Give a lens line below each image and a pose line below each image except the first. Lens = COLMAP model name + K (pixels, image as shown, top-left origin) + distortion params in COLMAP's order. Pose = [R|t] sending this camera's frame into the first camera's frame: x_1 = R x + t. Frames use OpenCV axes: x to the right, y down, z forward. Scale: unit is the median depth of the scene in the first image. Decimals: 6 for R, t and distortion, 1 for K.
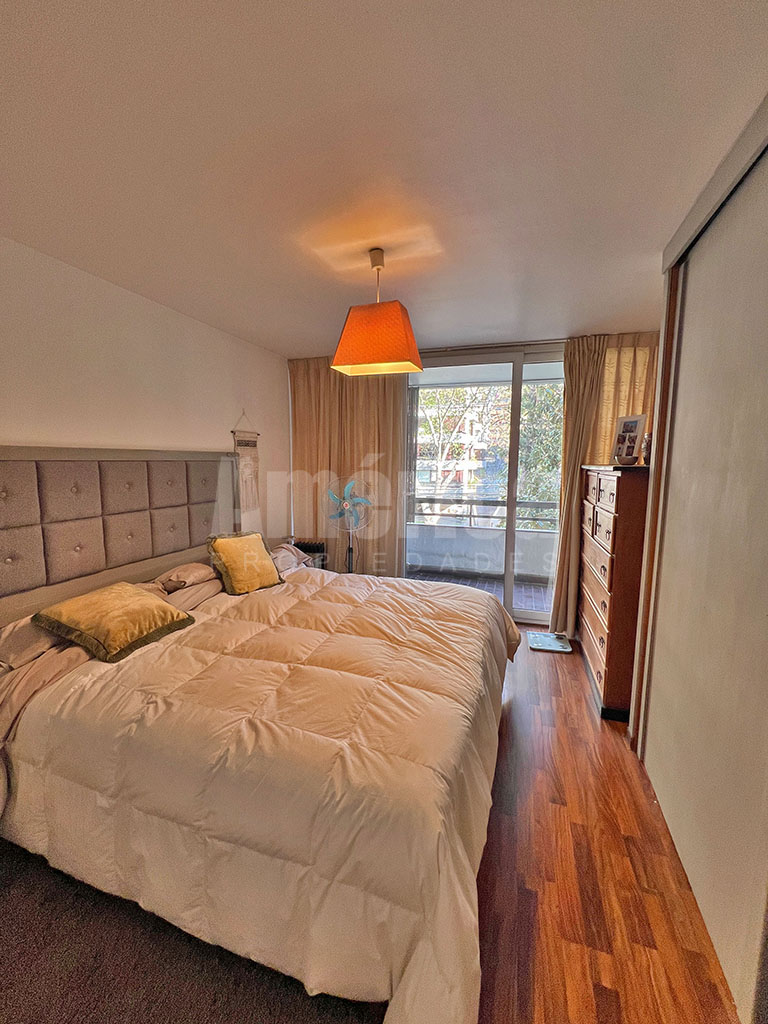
lens RADIAL K [[410.9, 0, 387.7], [0, 410.9, 507.5], [0, 0, 1]] dist [-0.002466, 0.000779]
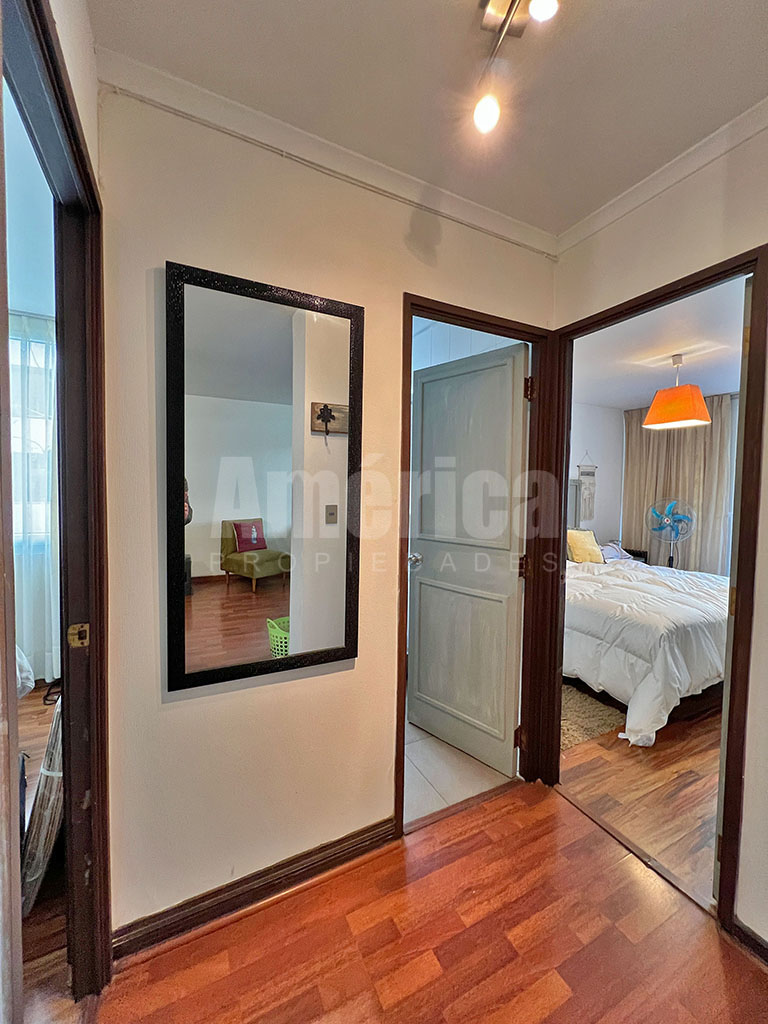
lens RADIAL K [[410.9, 0, 387.7], [0, 410.9, 507.5], [0, 0, 1]] dist [-0.002466, 0.000779]
pose [[0.711103, 0.032462, -0.702338, 0.329762], [-0.091293, 0.994740, -0.046456, 0.175245], [0.697136, 0.097154, 0.710326, -0.949375]]
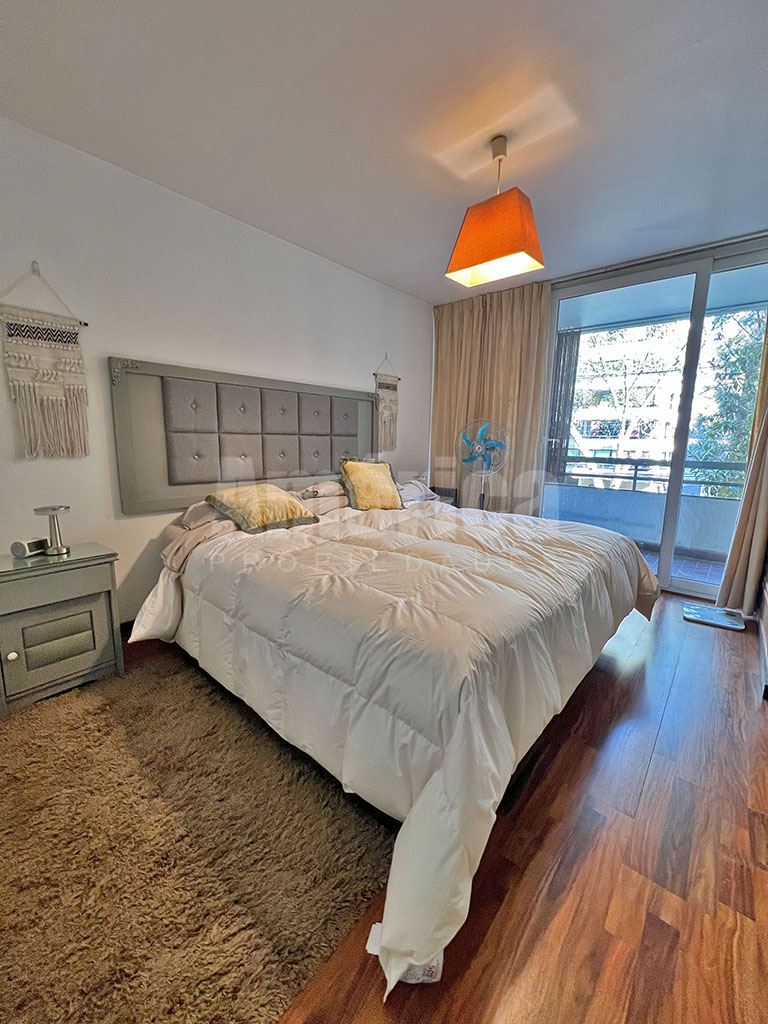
lens RADIAL K [[410.3, 0, 387.0], [0, 410.3, 507.5], [0, 0, 1]] dist [-0.001873, -0.000186]
pose [[0.920970, 0.073910, -0.382560, 0.158398], [-0.056345, 0.996787, 0.056933, 0.176707], [0.385538, -0.030879, 0.922175, 0.010368]]
